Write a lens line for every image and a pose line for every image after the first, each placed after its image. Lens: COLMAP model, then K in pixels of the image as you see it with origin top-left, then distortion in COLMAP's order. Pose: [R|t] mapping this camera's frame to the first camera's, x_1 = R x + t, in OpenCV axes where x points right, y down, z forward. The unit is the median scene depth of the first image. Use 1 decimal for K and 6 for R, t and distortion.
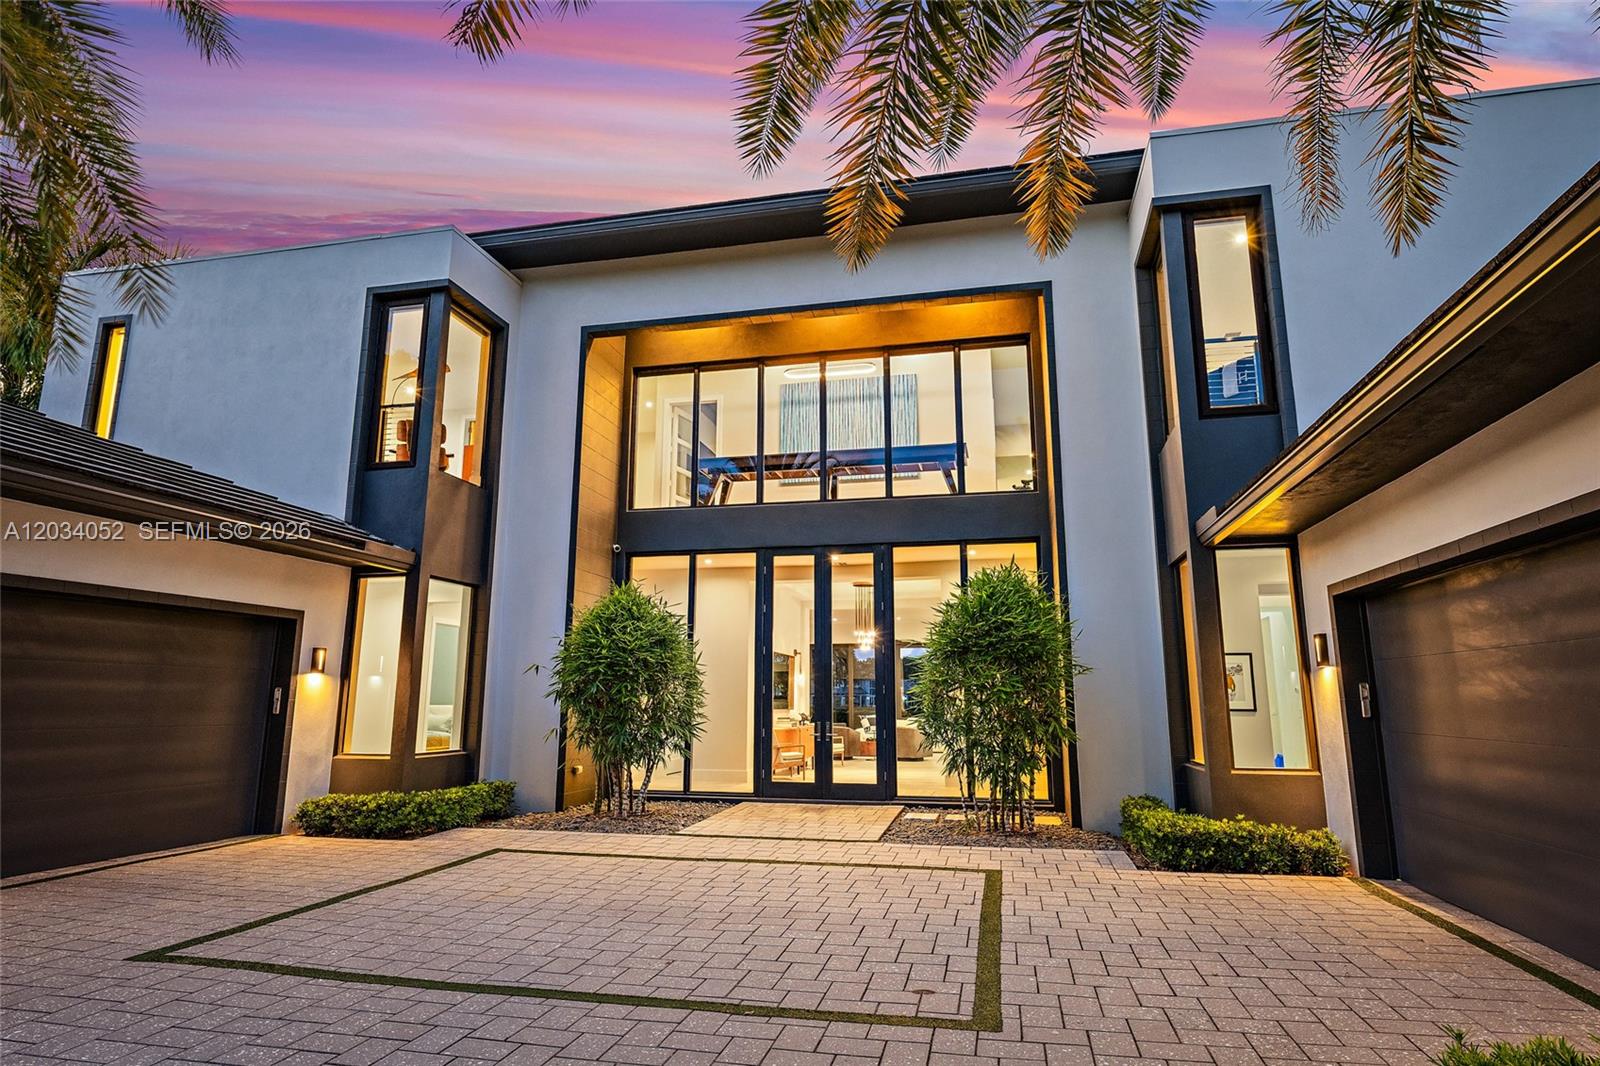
lens RADIAL K [[895.7, 0, 801.2], [0, 895.7, 527.3], [0, 0, 1]] dist [0.001262, -0.000472]
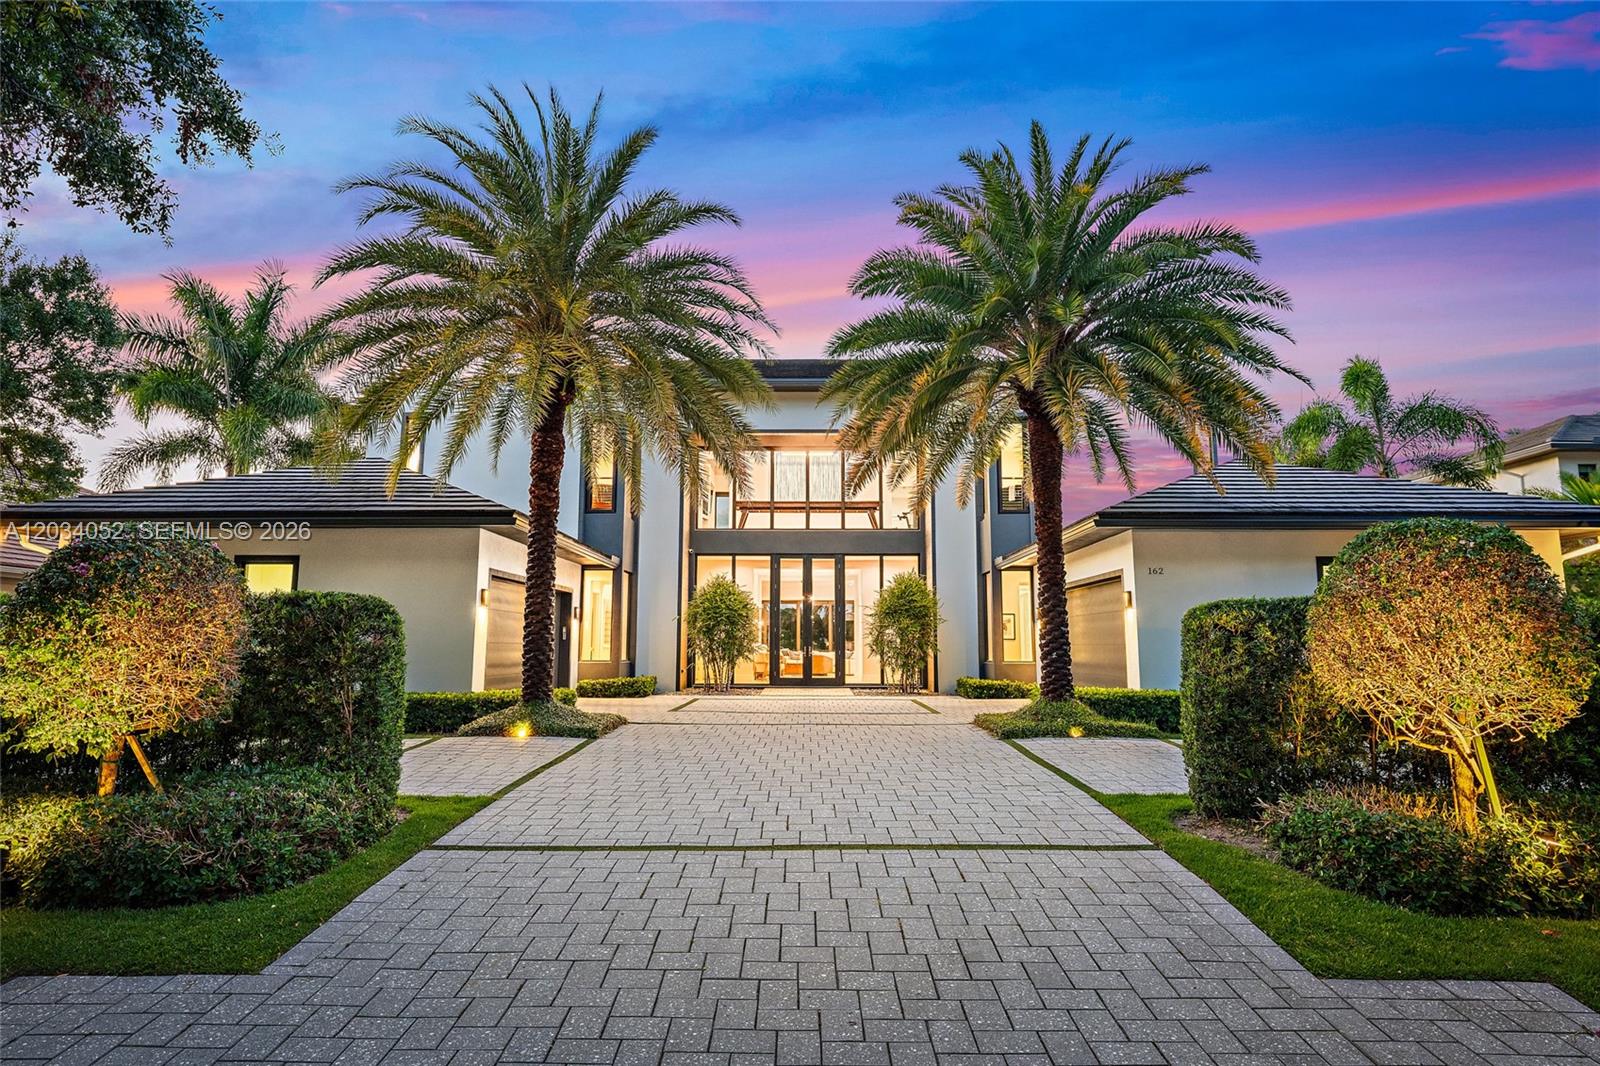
lens RADIAL K [[895.7, 0, 801.2], [0, 895.7, 527.3], [0, 0, 1]] dist [0.001262, -0.000472]
pose [[0.977906, 0.030447, 0.206816, -0.481212], [-0.042078, 0.997756, 0.052073, -0.167961], [-0.204767, -0.059625, 0.976993, -1.051040]]
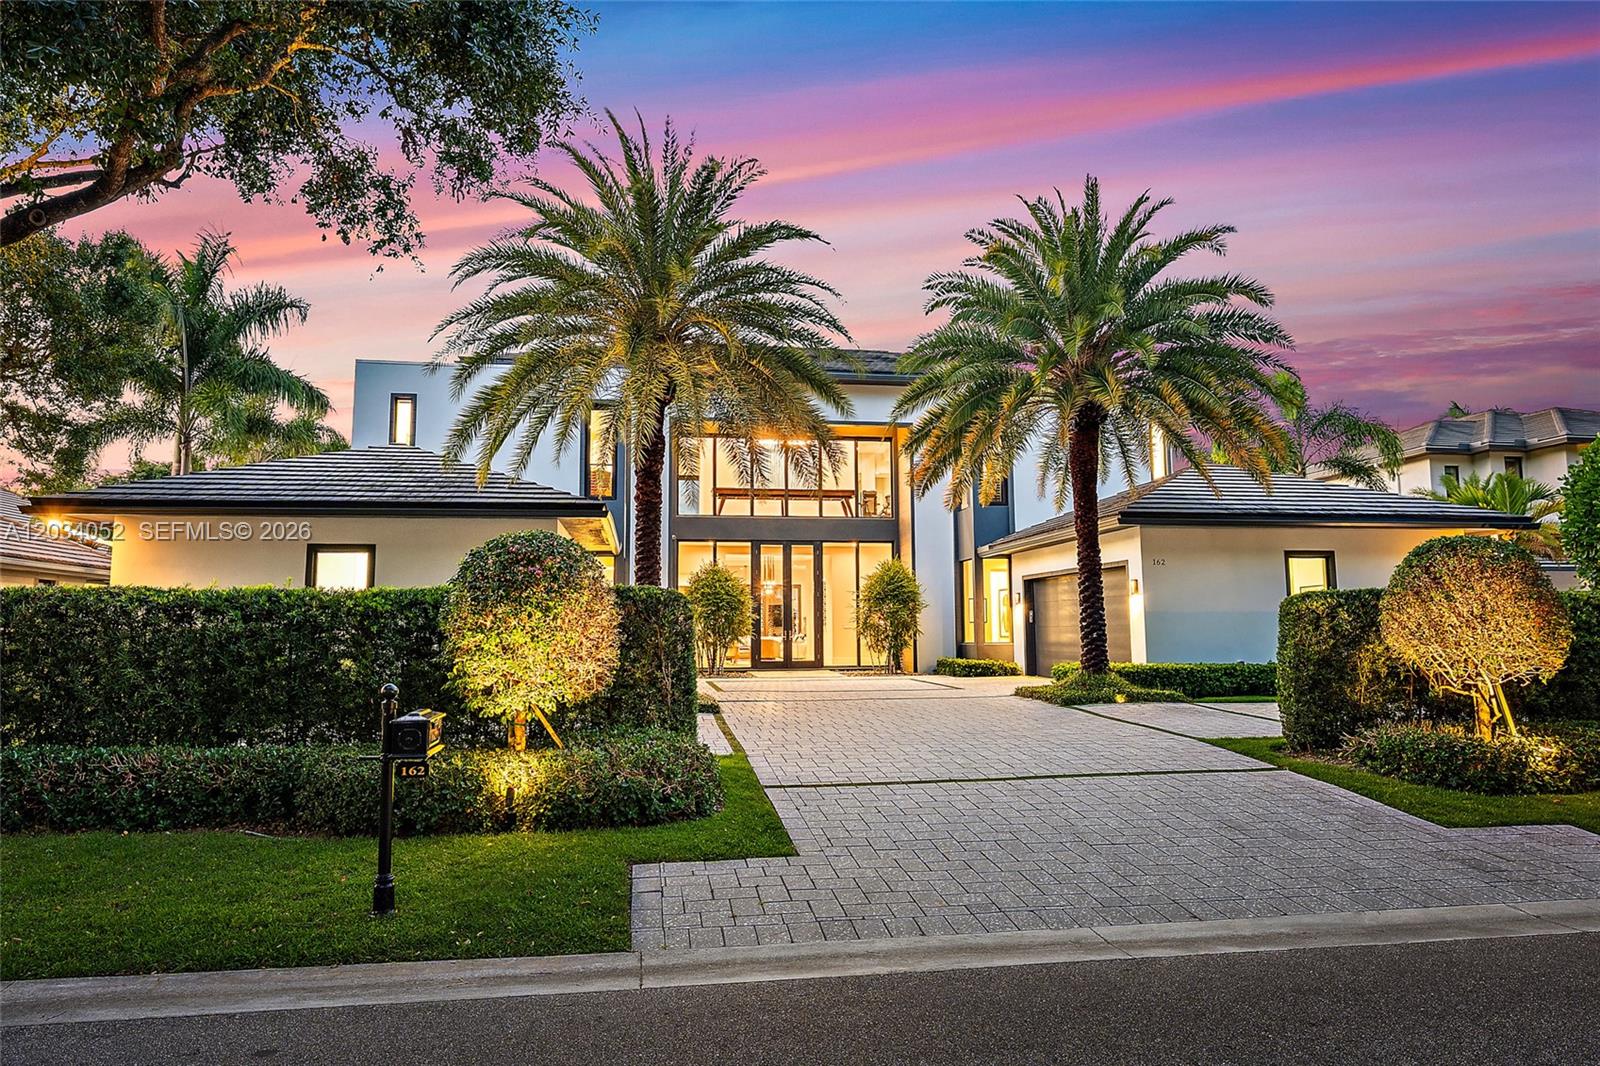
lens RADIAL K [[967.8, 0, 800.0], [0, 967.8, 533.0], [0, 0, 1]] dist [-0.000033, -0.000301]
pose [[0.931137, 0.031291, 0.363325, -0.897309], [-0.062439, 0.995279, 0.074301, -0.192931], [-0.359285, -0.091870, 0.928695, -1.193008]]
